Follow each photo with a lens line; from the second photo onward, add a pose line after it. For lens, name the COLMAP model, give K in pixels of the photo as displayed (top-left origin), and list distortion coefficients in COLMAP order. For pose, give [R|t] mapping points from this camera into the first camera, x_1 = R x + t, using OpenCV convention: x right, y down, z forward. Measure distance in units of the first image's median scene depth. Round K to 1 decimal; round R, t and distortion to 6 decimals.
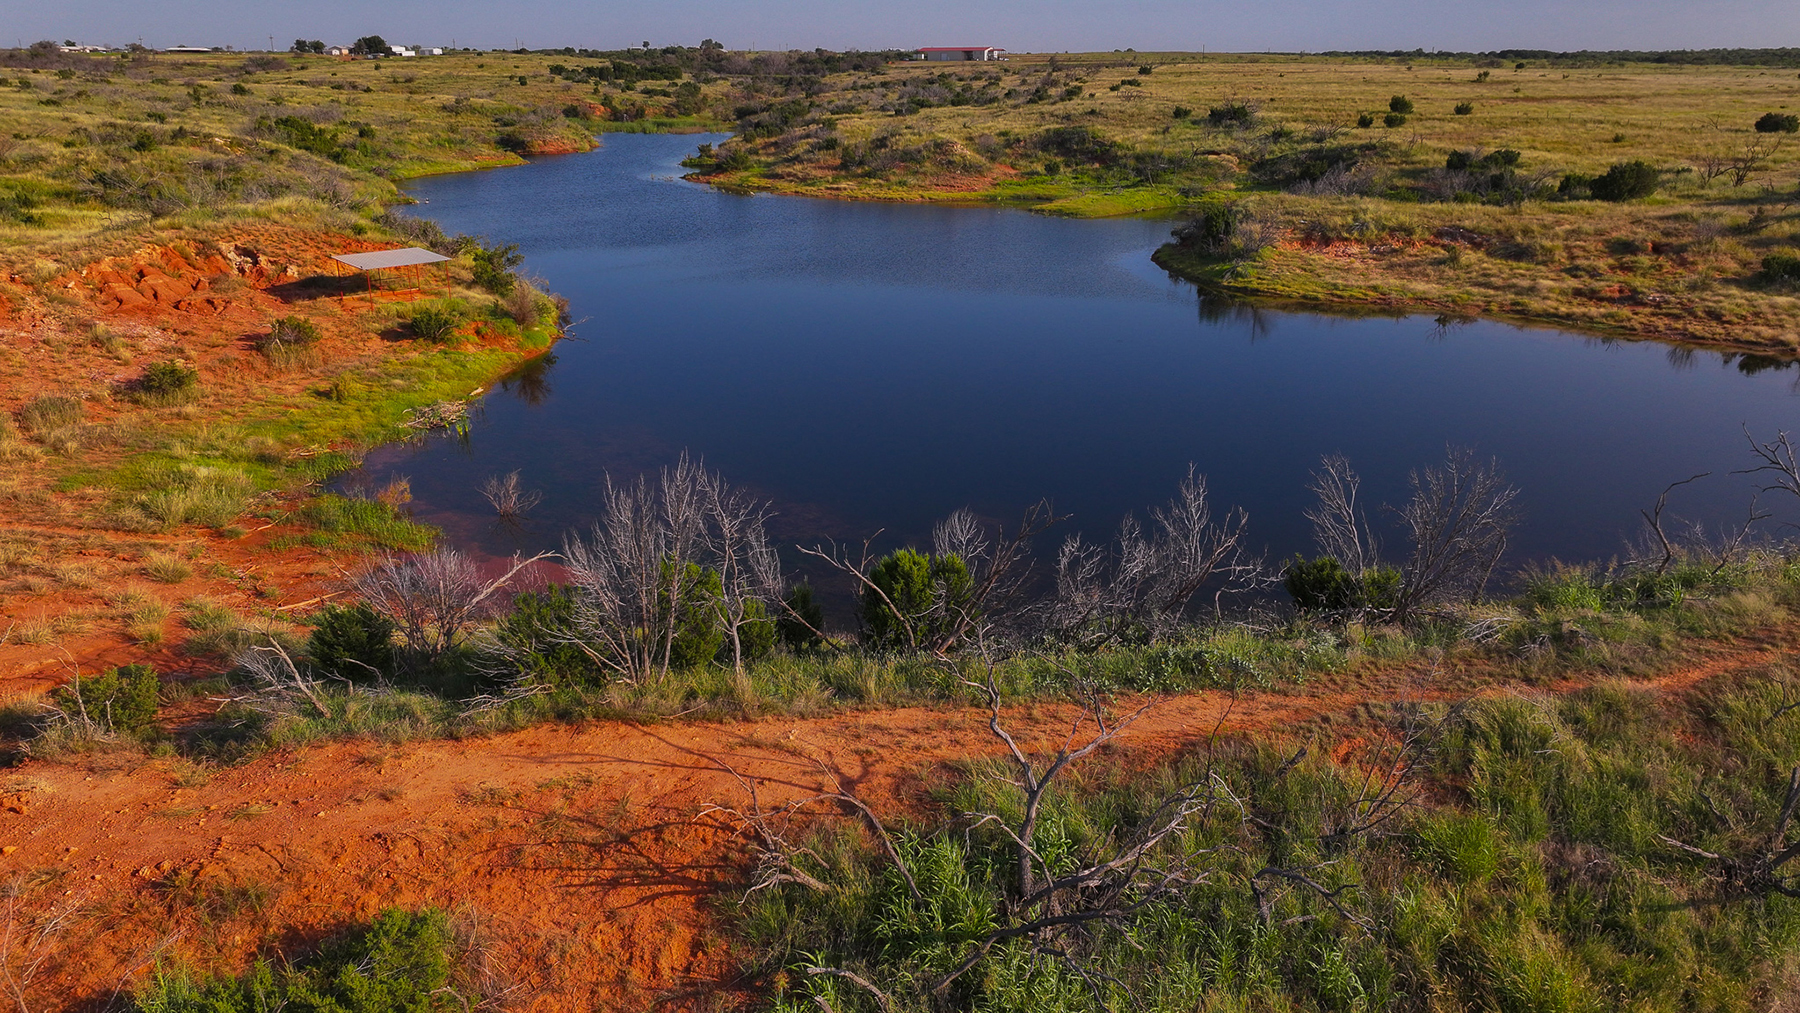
lens RADIAL K [[1279.8, 0, 901.0], [0, 1279.8, 504.3], [0, 0, 1]] dist [0.002356, 0.018670]
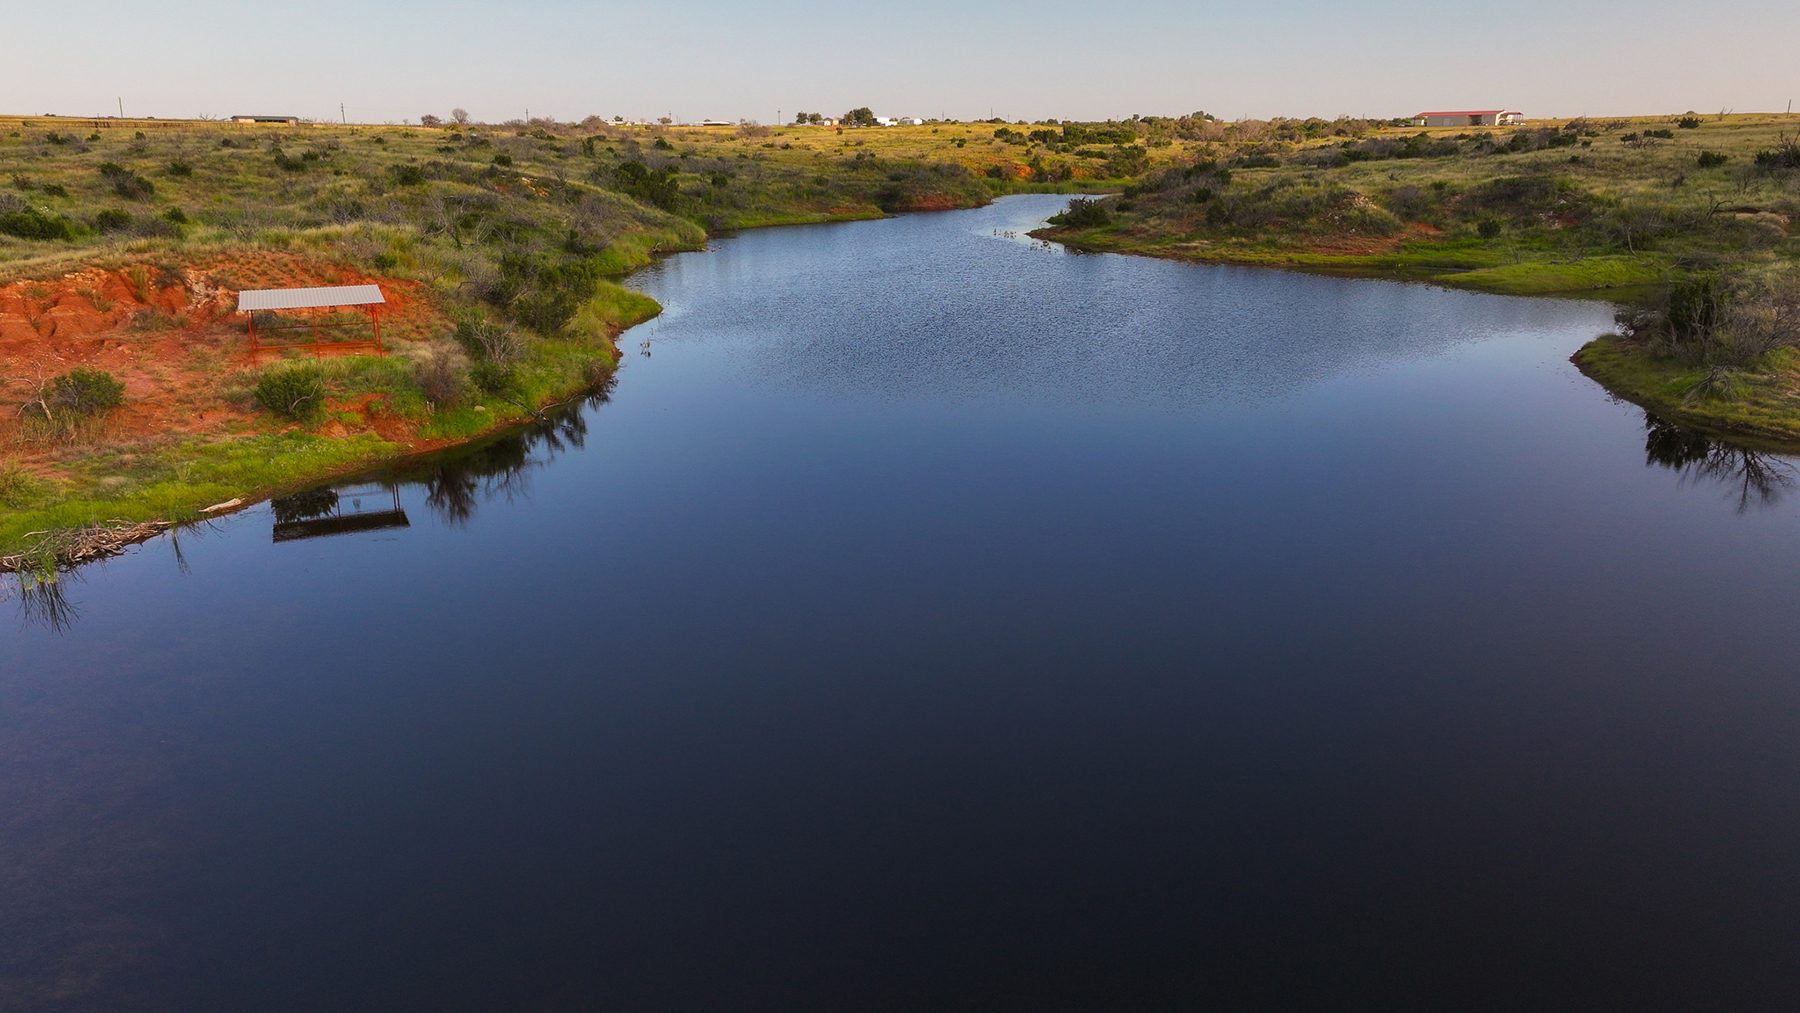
lens RADIAL K [[1279.8, 0, 899.4], [0, 1279.8, 507.4], [0, 0, 1]] dist [0.002356, 0.018670]
pose [[0.931765, 0.097338, -0.349771, 0.075340], [-0.115395, 0.992832, -0.031108, -0.040901], [0.344236, 0.069347, 0.936319, 0.202839]]
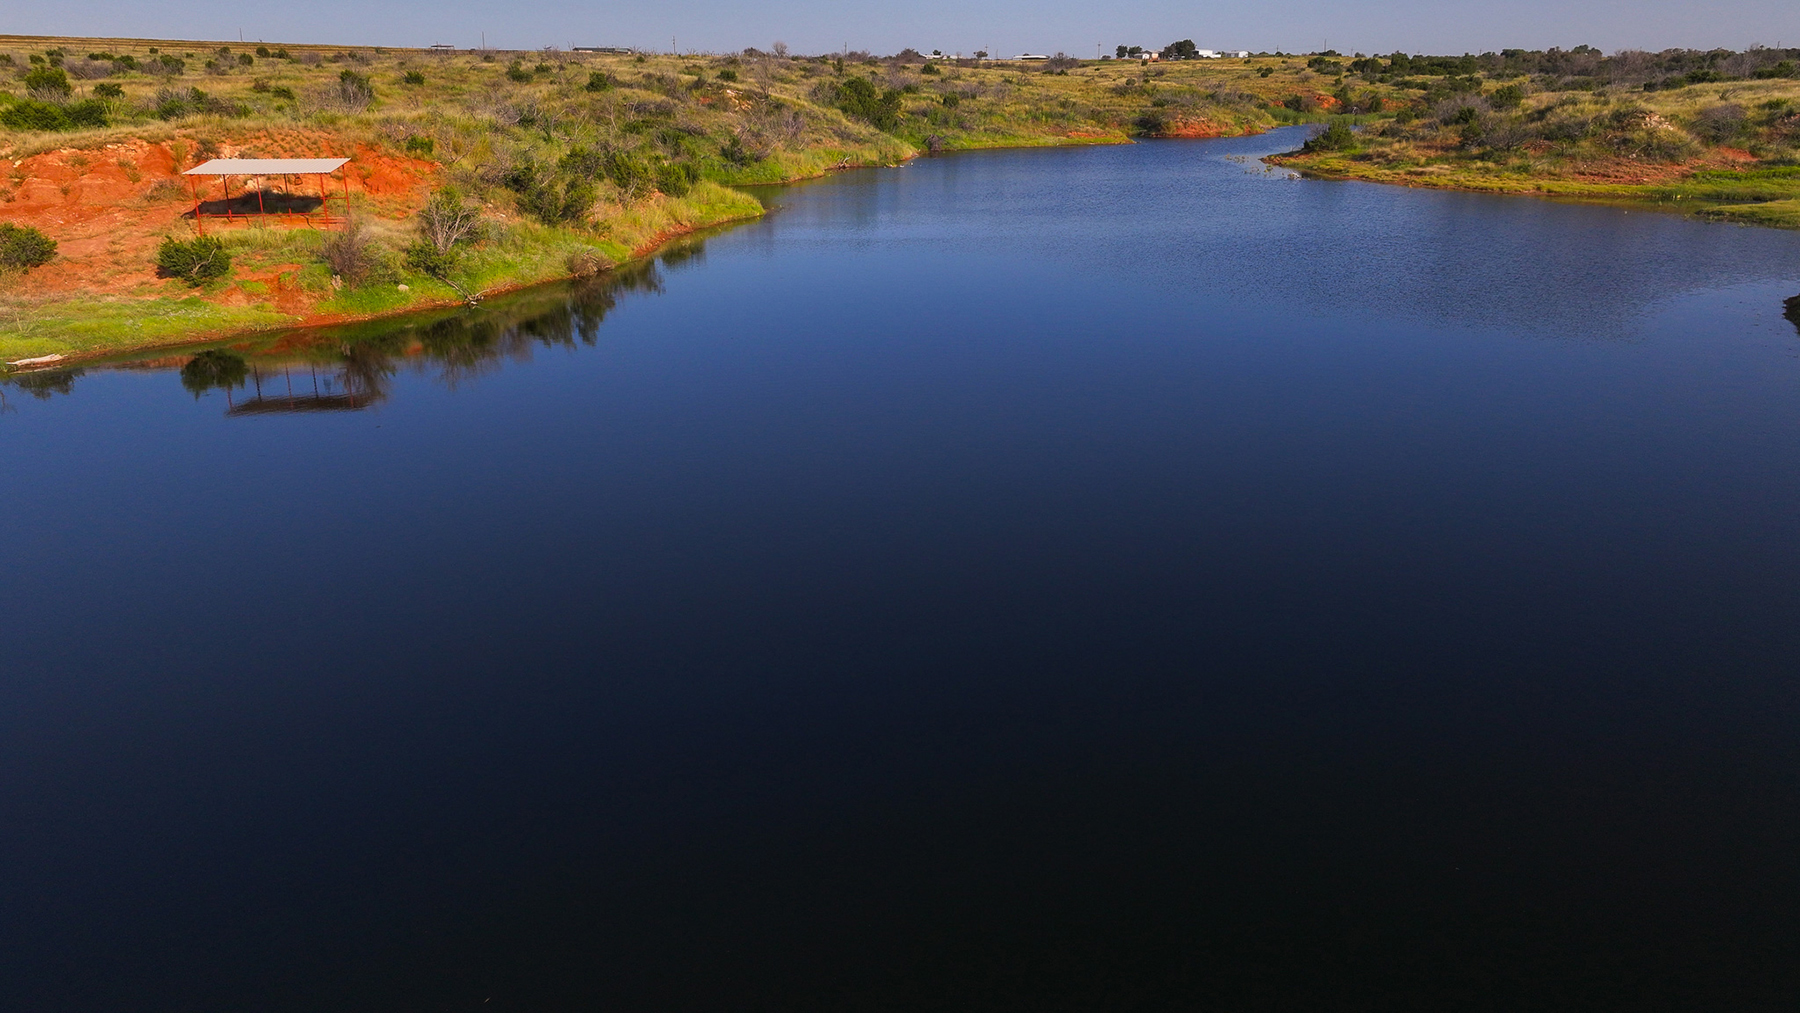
lens RADIAL K [[1279.8, 0, 896.6], [0, 1279.8, 508.5], [0, 0, 1]] dist [0.002356, 0.018670]
pose [[0.811168, 0.187341, -0.553994, 0.133097], [-0.192420, 0.980055, 0.049674, -0.049309], [0.552250, 0.066305, 0.831037, 0.278993]]
